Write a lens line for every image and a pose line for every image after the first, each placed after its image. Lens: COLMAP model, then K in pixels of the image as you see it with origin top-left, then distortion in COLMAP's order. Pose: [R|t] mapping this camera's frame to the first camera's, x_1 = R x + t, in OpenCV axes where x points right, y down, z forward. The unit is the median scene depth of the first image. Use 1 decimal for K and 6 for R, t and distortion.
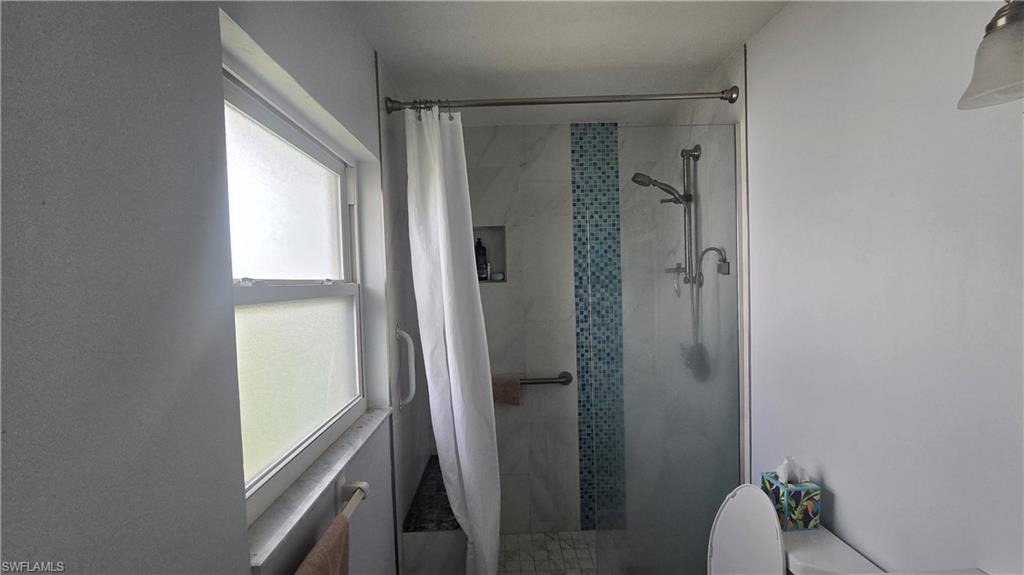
lens RADIAL K [[422.4, 0, 512.6], [0, 422.4, 295.8], [0, 0, 1]] dist [-0.007217, -0.000385]
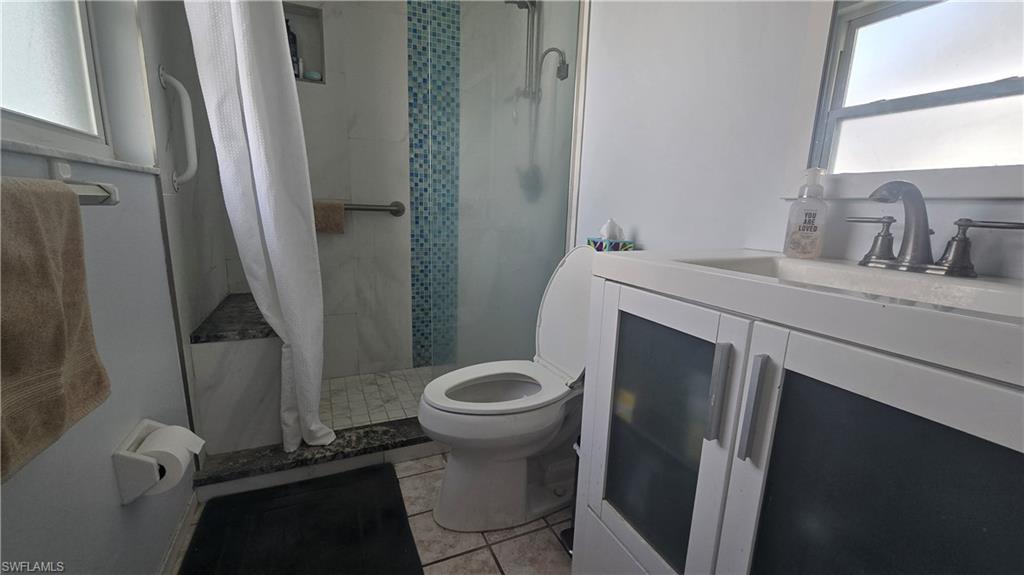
lens RADIAL K [[422.4, 0, 512.6], [0, 422.4, 295.8], [0, 0, 1]] dist [-0.007217, -0.000385]
pose [[0.921370, -0.019067, 0.388218, -0.003850], [-0.048392, 0.985398, 0.163248, 0.220911], [-0.385662, -0.169198, 0.906993, 0.038643]]
